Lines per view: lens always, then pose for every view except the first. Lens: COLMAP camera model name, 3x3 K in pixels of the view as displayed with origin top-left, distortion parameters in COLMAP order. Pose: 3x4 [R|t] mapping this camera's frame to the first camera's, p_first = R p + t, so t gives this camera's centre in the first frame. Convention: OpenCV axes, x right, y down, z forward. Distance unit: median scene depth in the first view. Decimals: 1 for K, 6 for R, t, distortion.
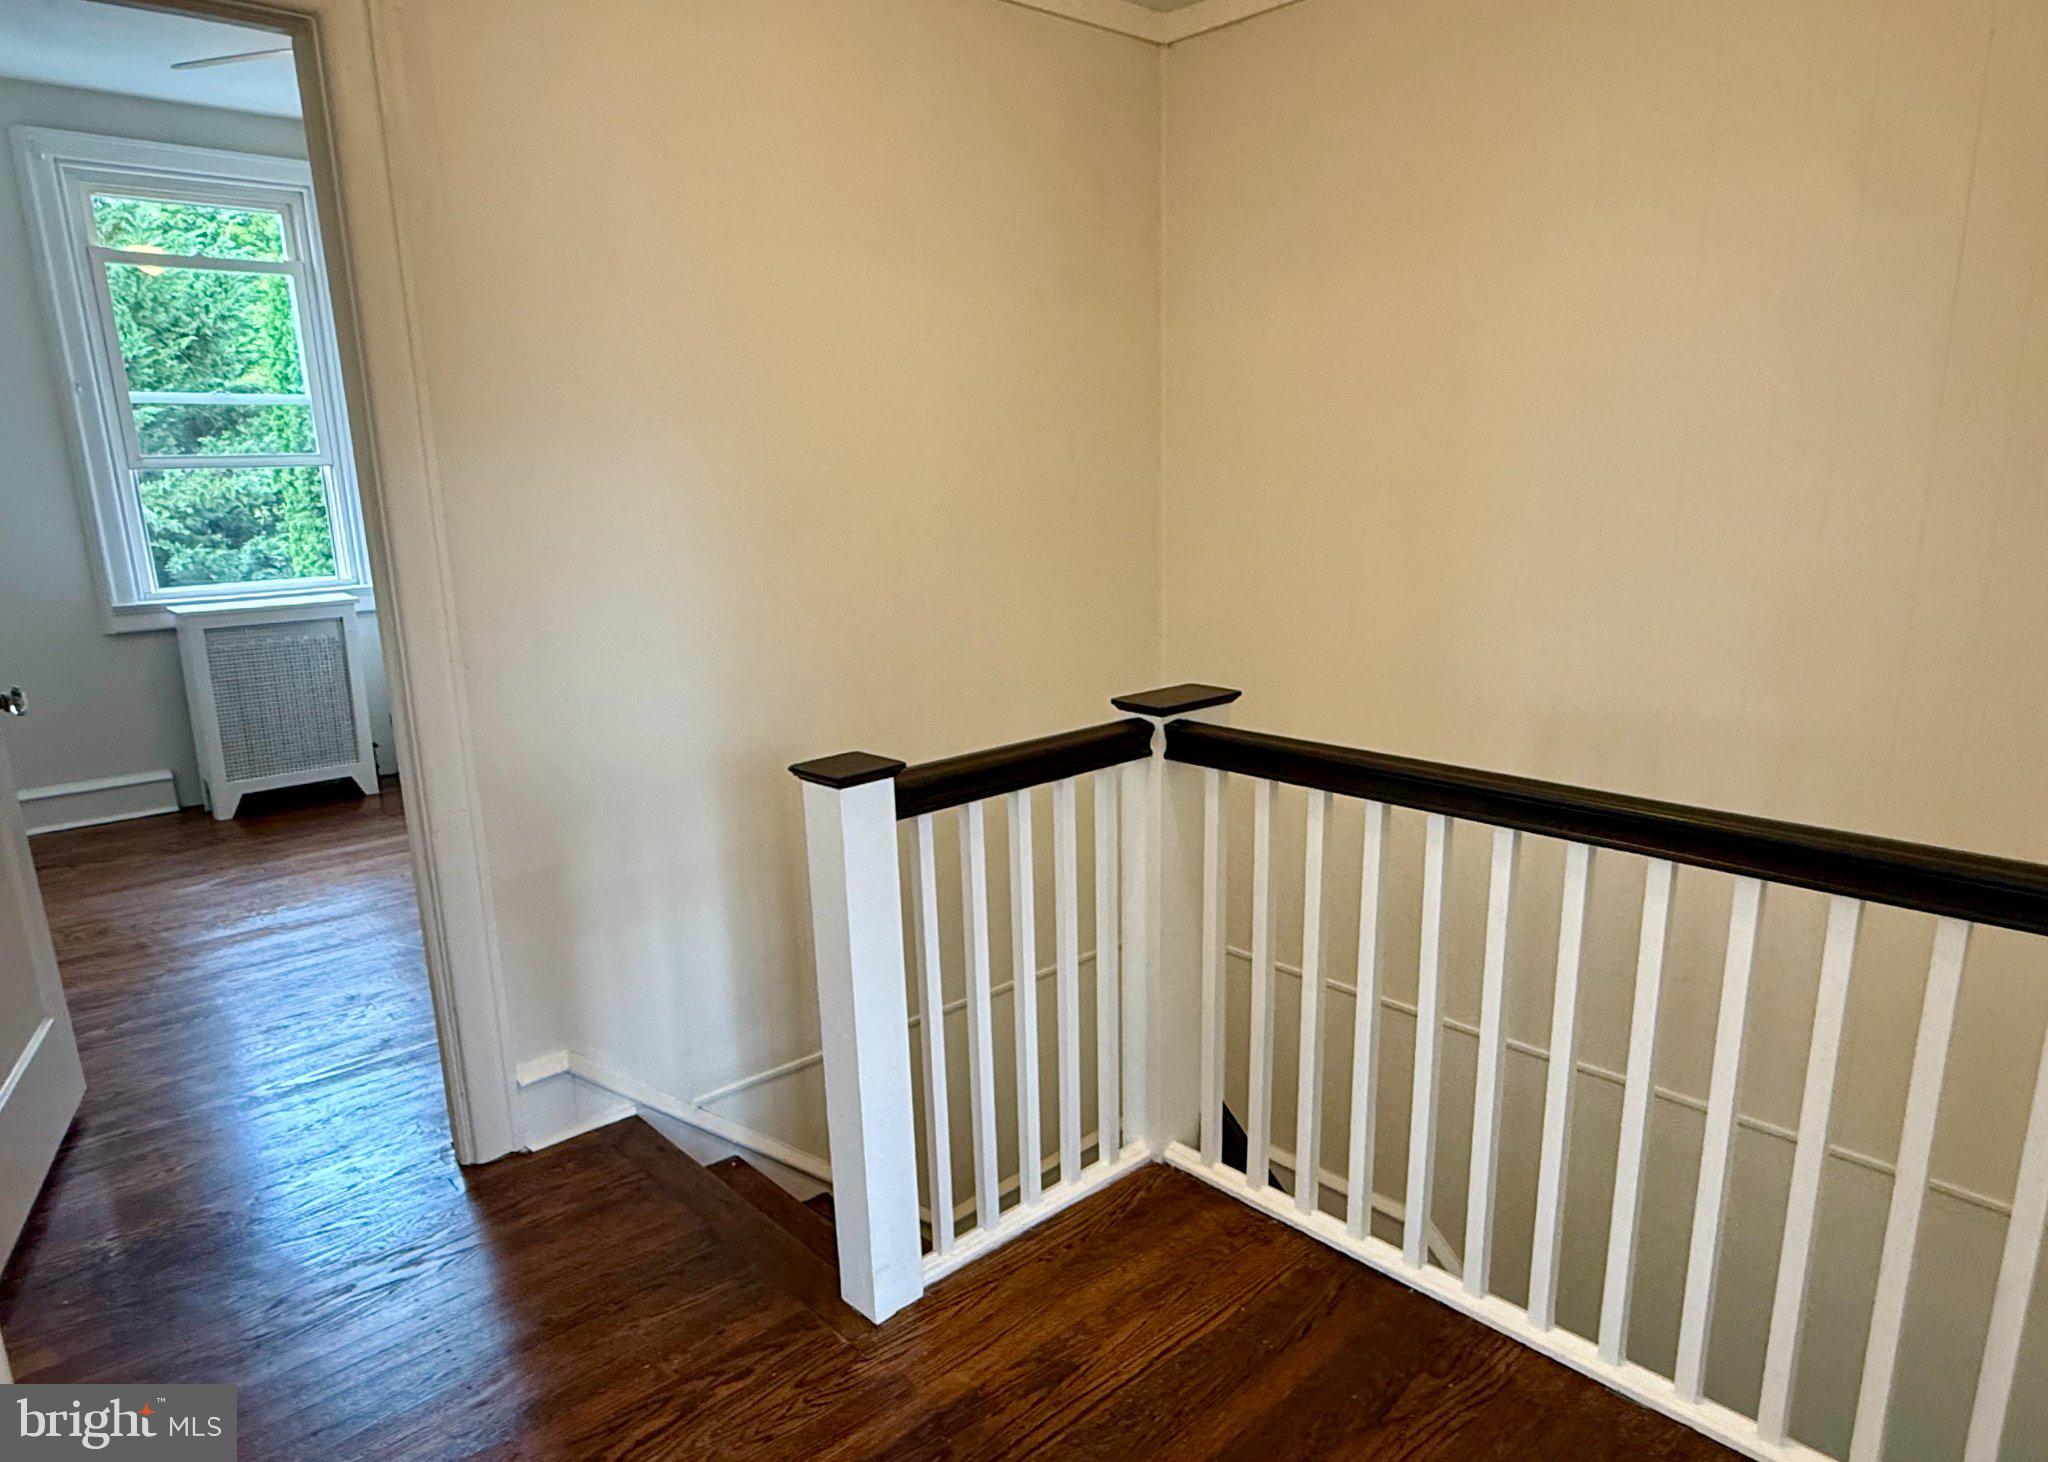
lens RADIAL K [[1252.2, 0, 1026.2], [0, 1252.2, 748.8], [0, 0, 1]] dist [-0.003443, -0.003343]
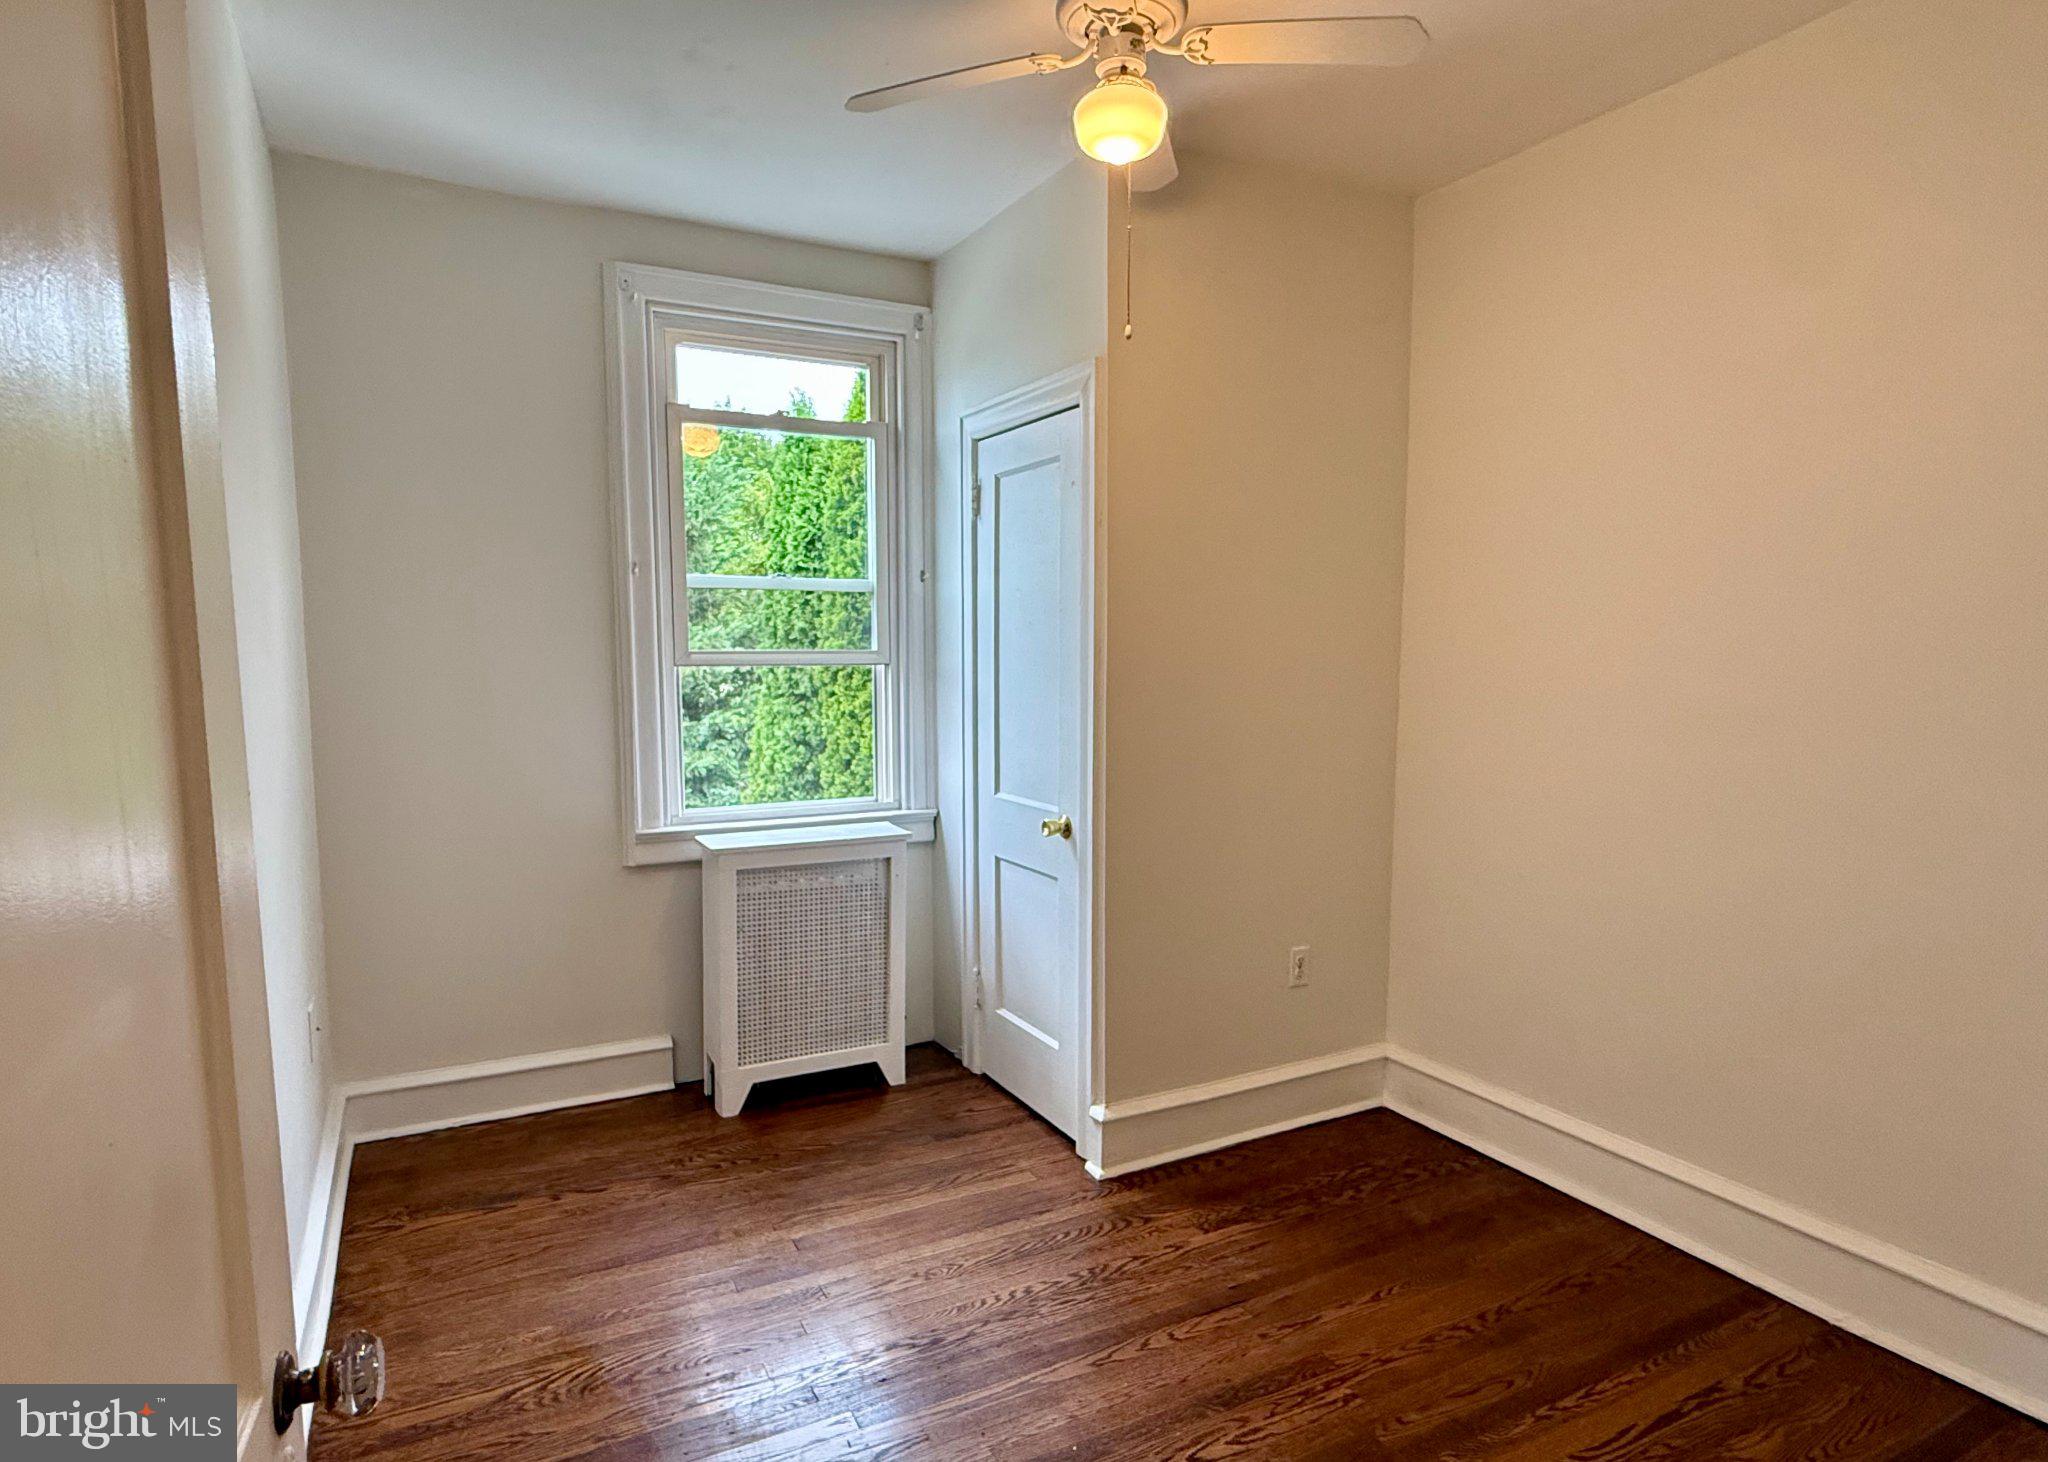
lens RADIAL K [[1145.9, 0, 1024.0], [0, 1145.9, 731.0], [0, 0, 1]] dist [0.002555, 0.000024]
pose [[0.965492, 0.033642, -0.258252, -0.277585], [-0.072703, 0.987016, -0.143229, -0.084290], [0.250081, 0.157062, 0.955401, 0.318203]]
